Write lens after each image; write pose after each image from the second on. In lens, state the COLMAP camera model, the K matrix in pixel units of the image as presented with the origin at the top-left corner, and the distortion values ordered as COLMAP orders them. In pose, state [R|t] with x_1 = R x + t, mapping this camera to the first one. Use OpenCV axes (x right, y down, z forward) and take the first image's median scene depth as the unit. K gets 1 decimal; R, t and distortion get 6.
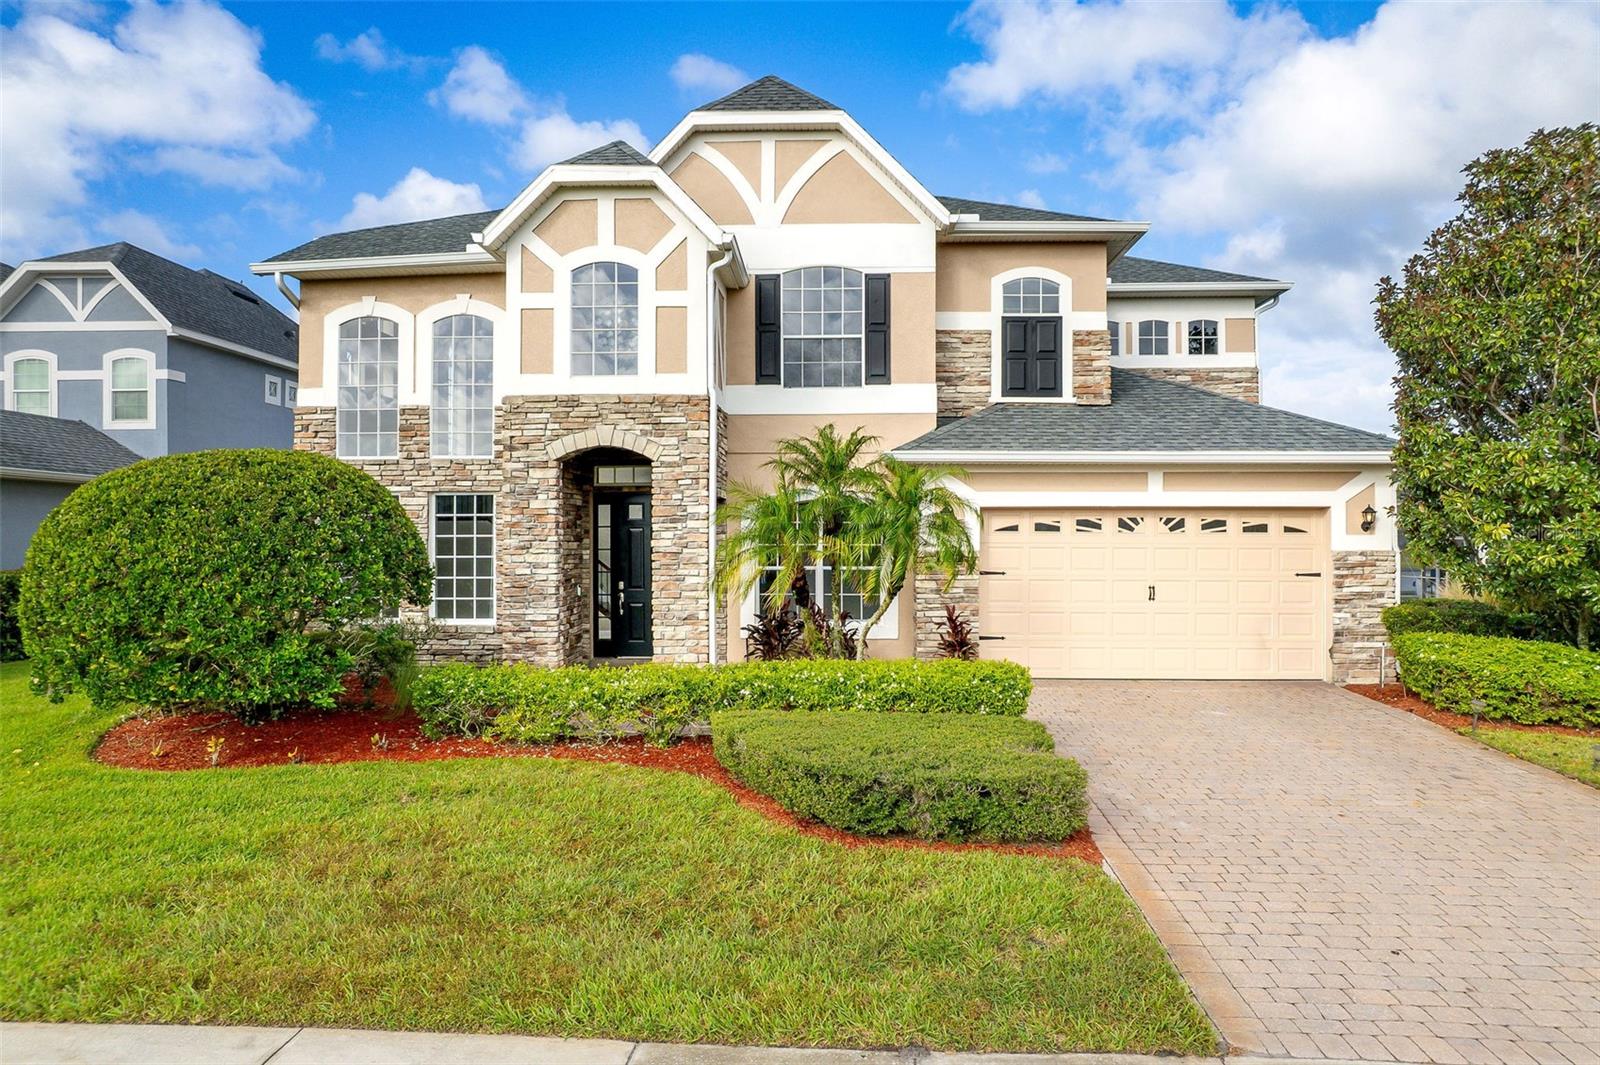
lens RADIAL K [[1027.7, 0, 802.0], [0, 1027.7, 532.9], [0, 0, 1]] dist [-0.087891, 0.081188]
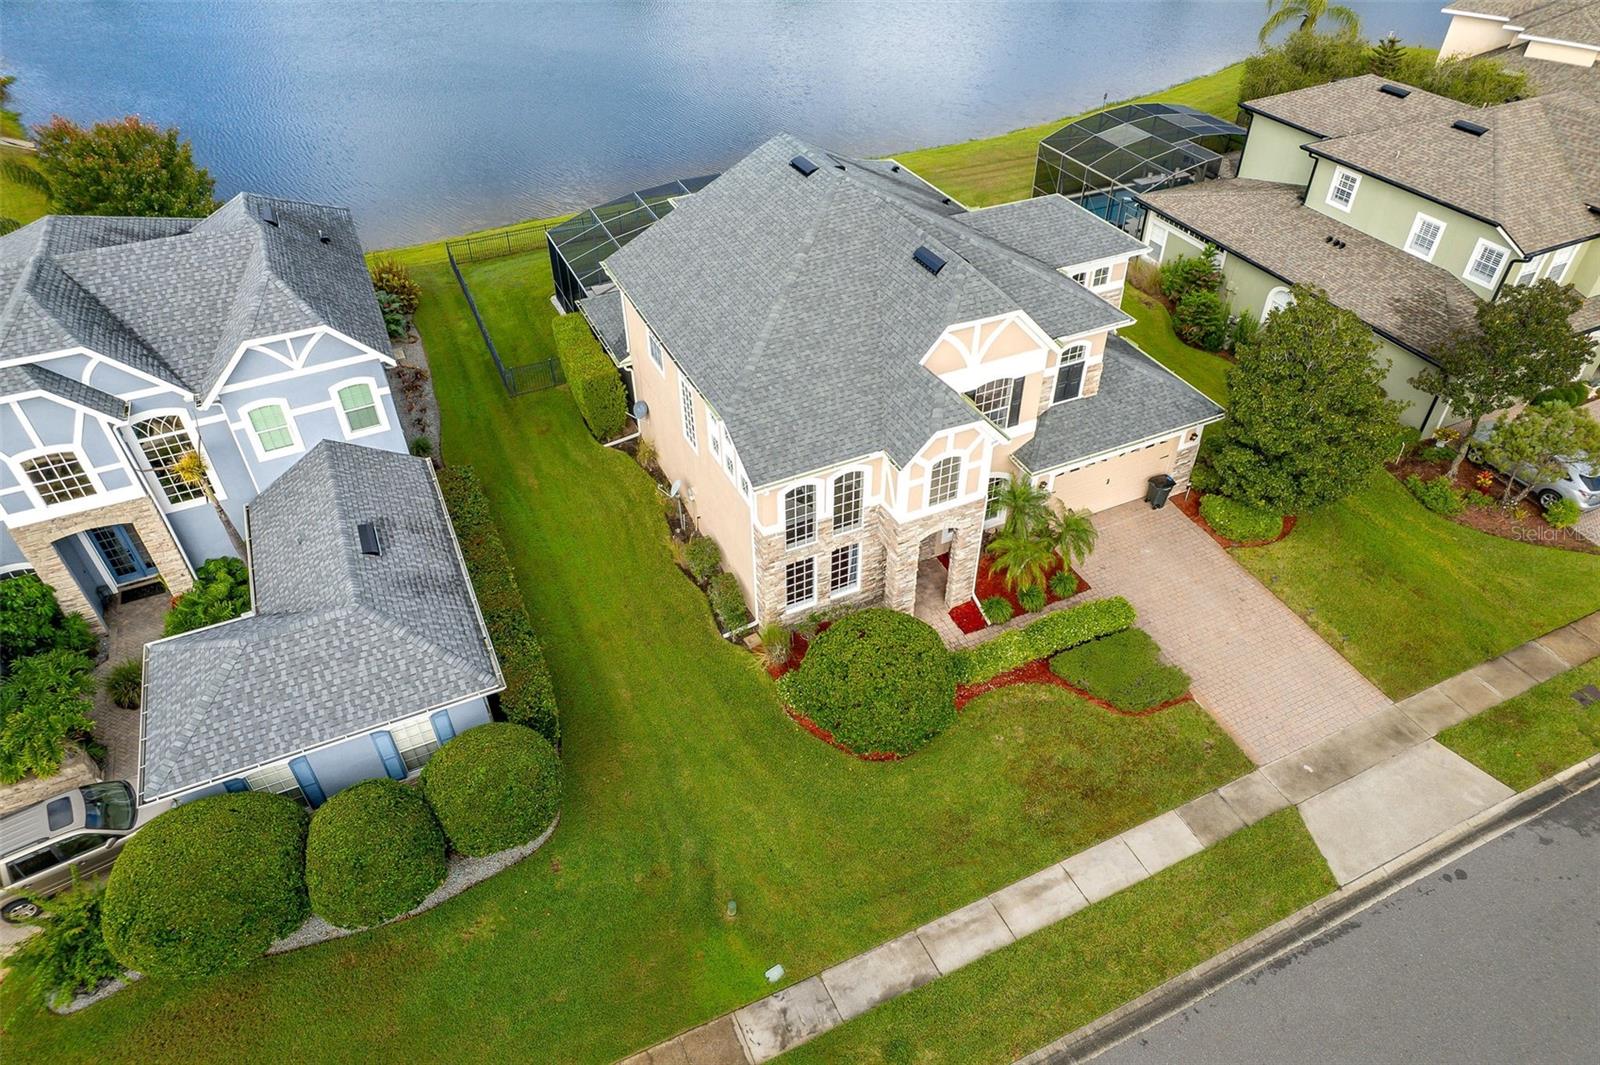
lens RADIAL K [[1027.7, 0, 802.0], [0, 1027.7, 532.9], [0, 0, 1]] dist [-0.087891, 0.081188]
pose [[0.884072, -0.303656, 0.355260, -1.094883], [0.004183, 0.765268, 0.643698, -1.315568], [-0.467332, -0.567590, 0.677822, -0.271689]]
